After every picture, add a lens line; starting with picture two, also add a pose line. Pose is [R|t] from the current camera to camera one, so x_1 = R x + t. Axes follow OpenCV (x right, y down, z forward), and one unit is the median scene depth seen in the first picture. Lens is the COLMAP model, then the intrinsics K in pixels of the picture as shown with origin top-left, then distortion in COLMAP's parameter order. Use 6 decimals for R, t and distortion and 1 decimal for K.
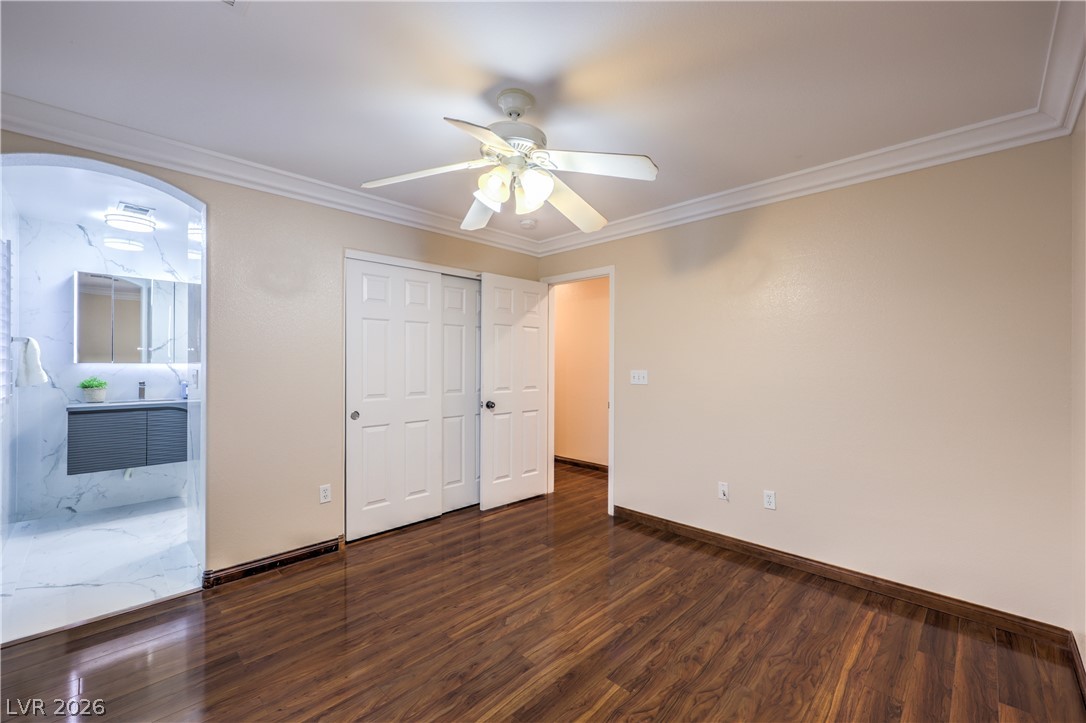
lens RADIAL K [[448.3, 0, 553.8], [0, 448.3, 364.8], [0, 0, 1]] dist [0.003610, -0.000082]
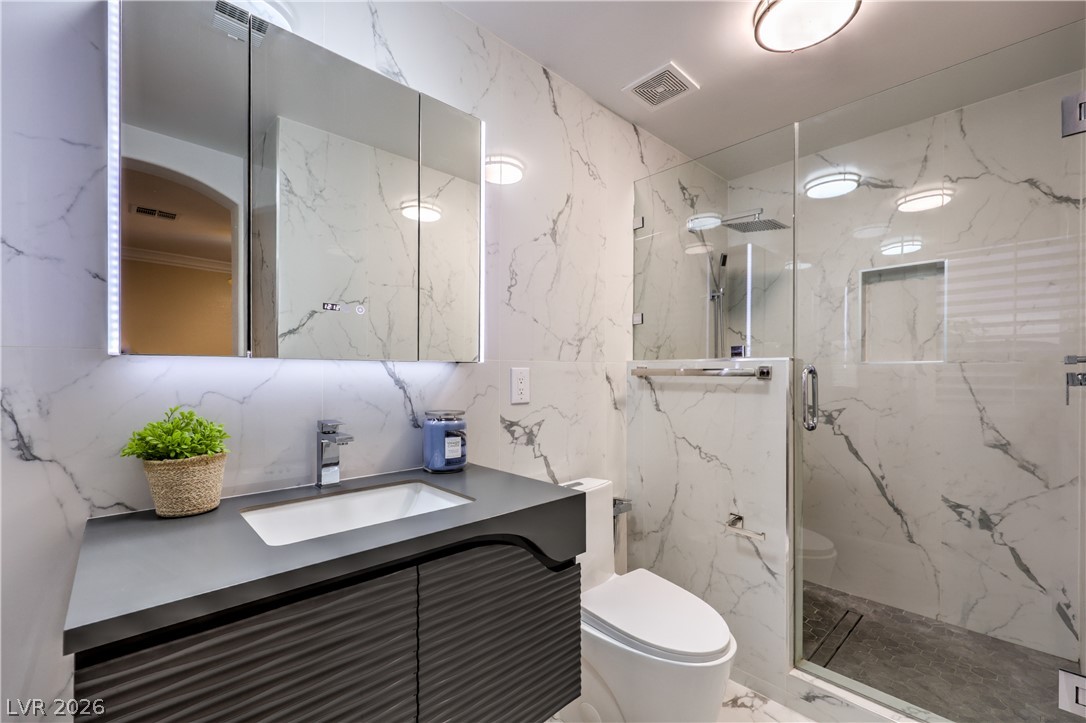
lens RADIAL K [[448.3, 0, 540.0], [0, 448.3, 370.0], [0, 0, 1]] dist [0.003610, -0.000082]
pose [[0.999126, -0.005235, -0.041466, -0.812892], [0.004809, 0.999935, -0.010361, 0.007014], [0.041518, 0.010152, 0.999086, 0.757896]]
